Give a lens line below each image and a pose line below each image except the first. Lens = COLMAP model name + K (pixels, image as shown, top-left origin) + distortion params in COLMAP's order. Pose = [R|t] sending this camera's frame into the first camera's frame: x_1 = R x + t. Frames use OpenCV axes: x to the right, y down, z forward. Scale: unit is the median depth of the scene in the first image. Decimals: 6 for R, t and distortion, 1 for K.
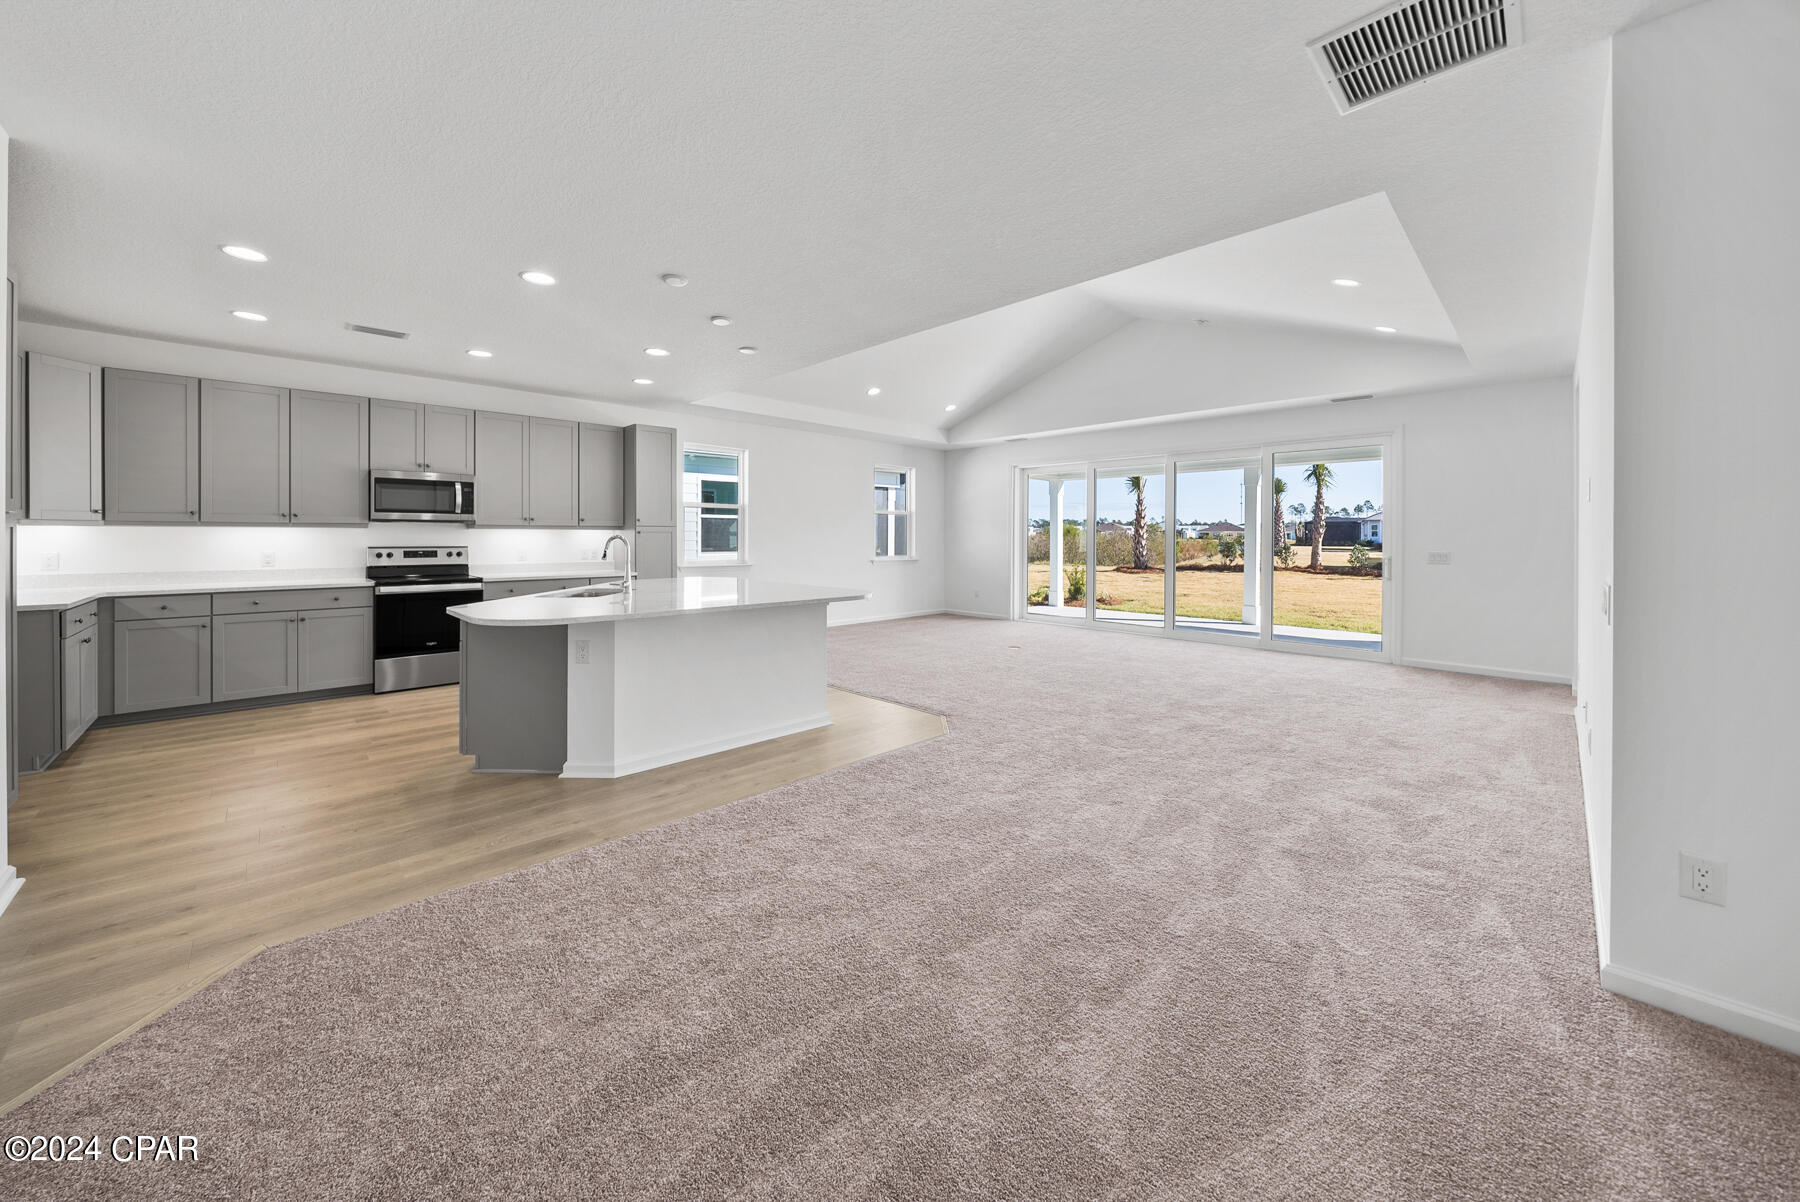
lens RADIAL K [[651.8, 0, 895.7], [0, 651.8, 534.8], [0, 0, 1]] dist [-0.001145, 0.000081]
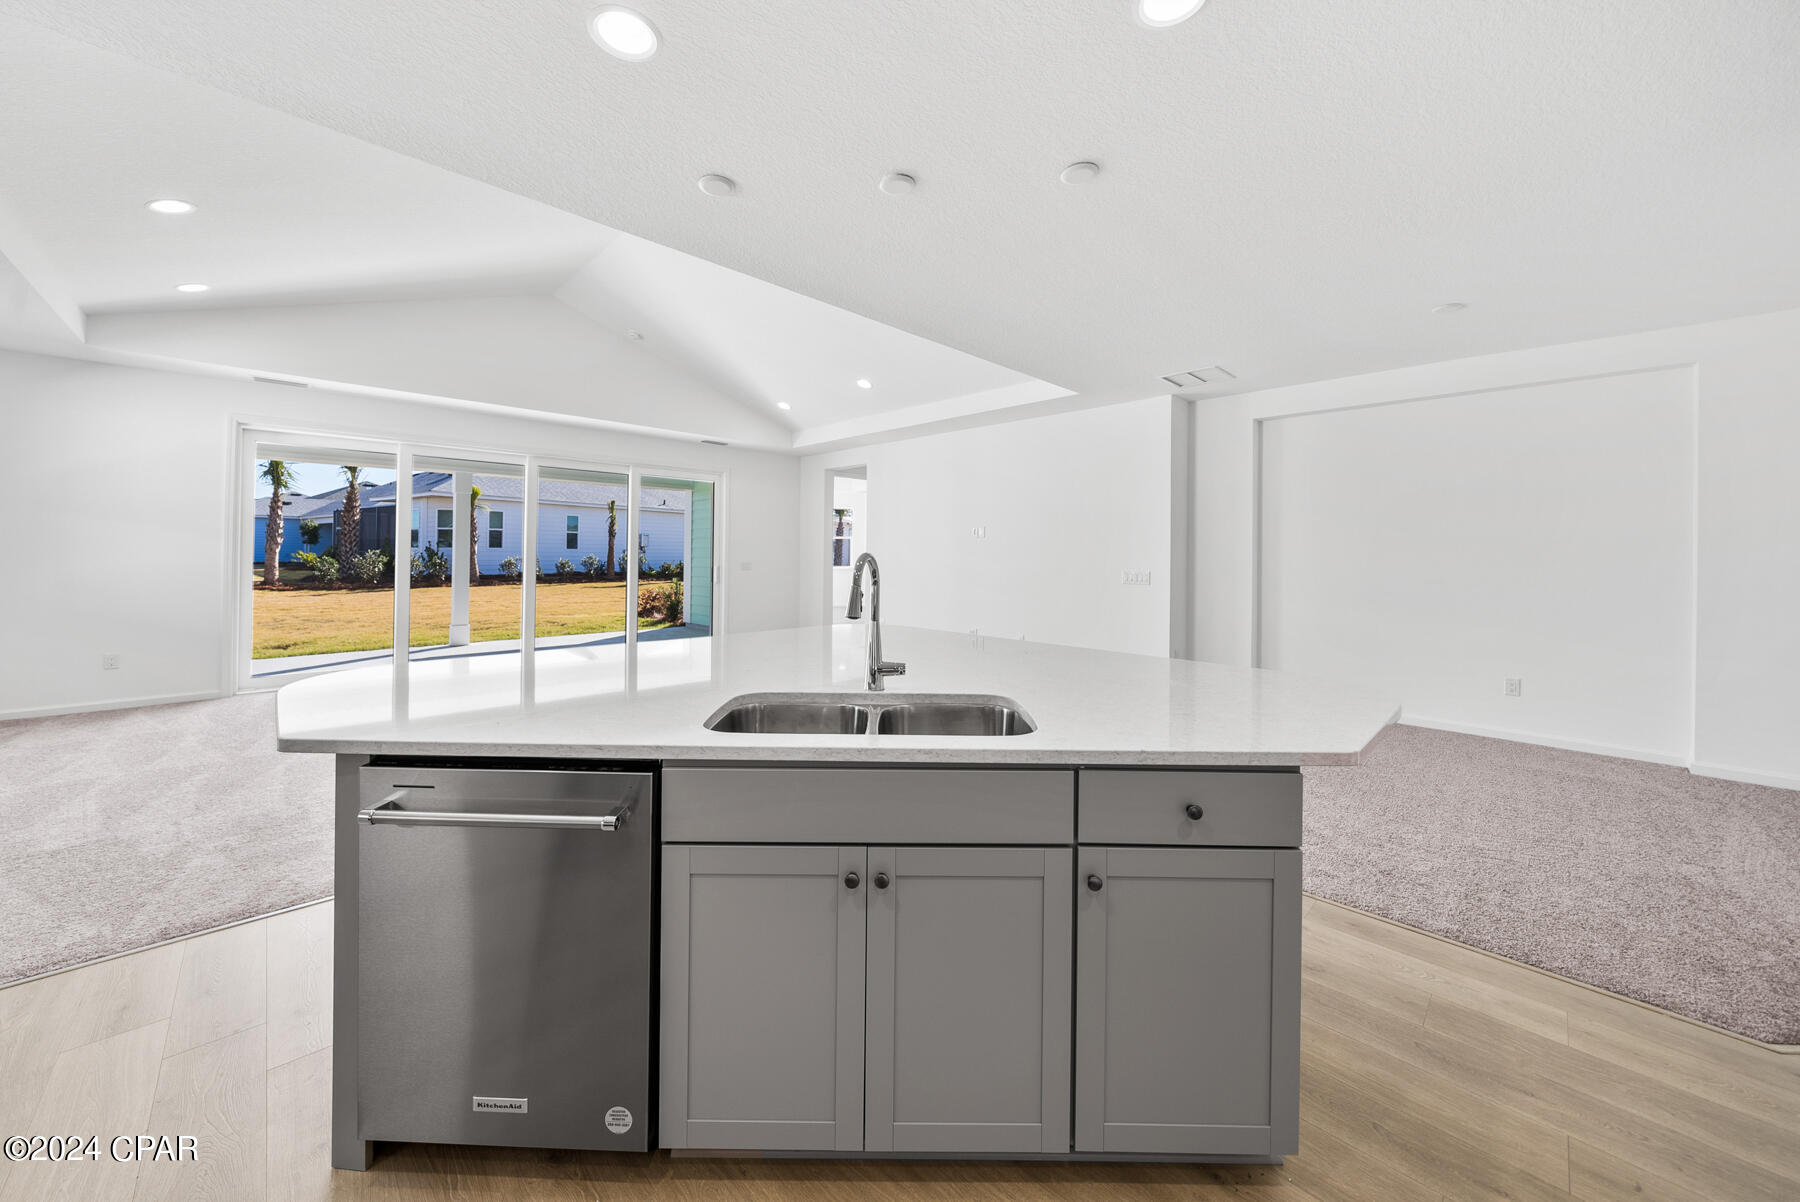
lens RADIAL K [[642.5, 0, 891.6], [0, 642.5, 556.7], [0, 0, 1]] dist [-0.001786, -0.000027]
pose [[-0.000308, -0.009283, 0.999957, -0.267454], [-0.011090, 0.999895, 0.009279, -0.001857], [-0.999938, -0.011087, -0.000411, 0.320236]]
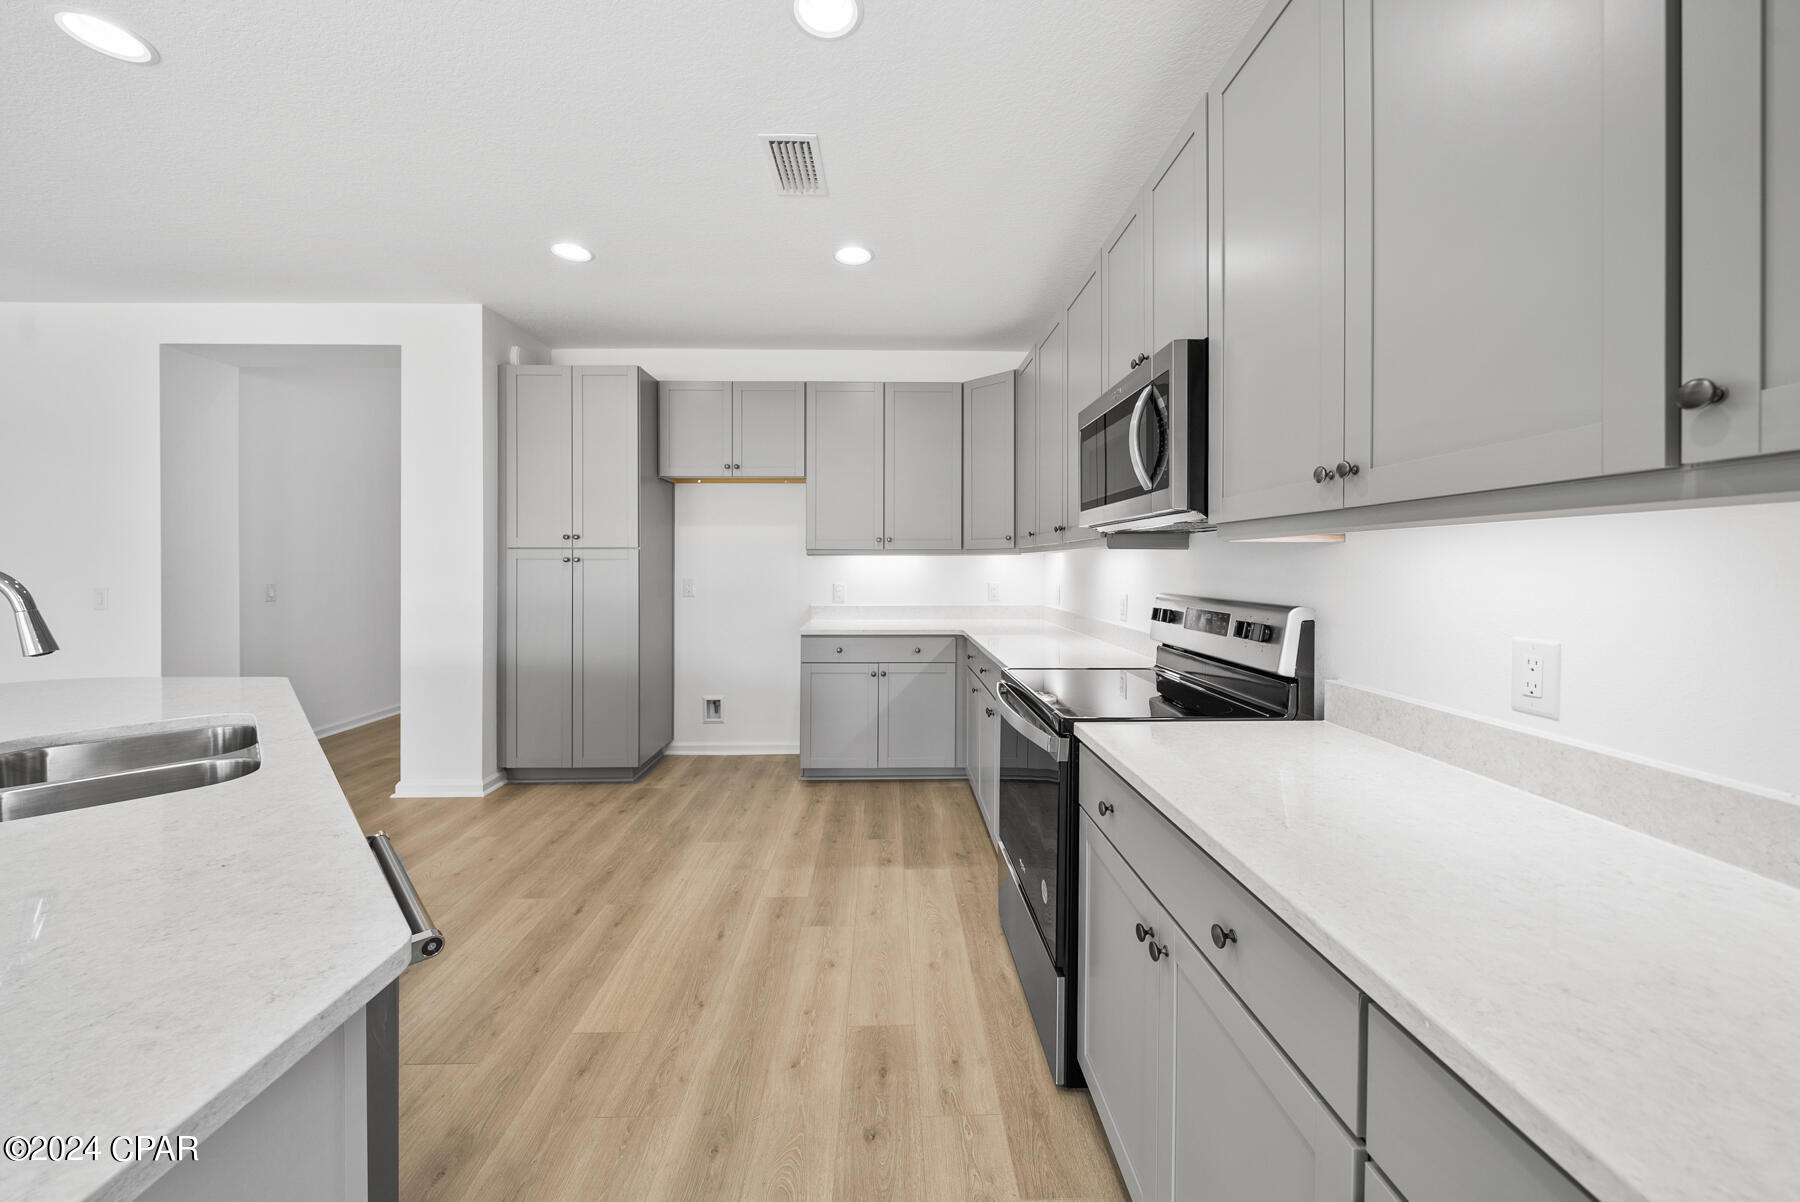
lens RADIAL K [[636.0, 0, 898.2], [0, 636.0, 566.0], [0, 0, 1]] dist [-0.001040, -0.000093]
pose [[-0.684454, -0.000432, -0.729056, -0.161108], [-0.000430, 1.000000, -0.000189, 0.000503], [0.729056, 0.000184, -0.684454, 0.472214]]
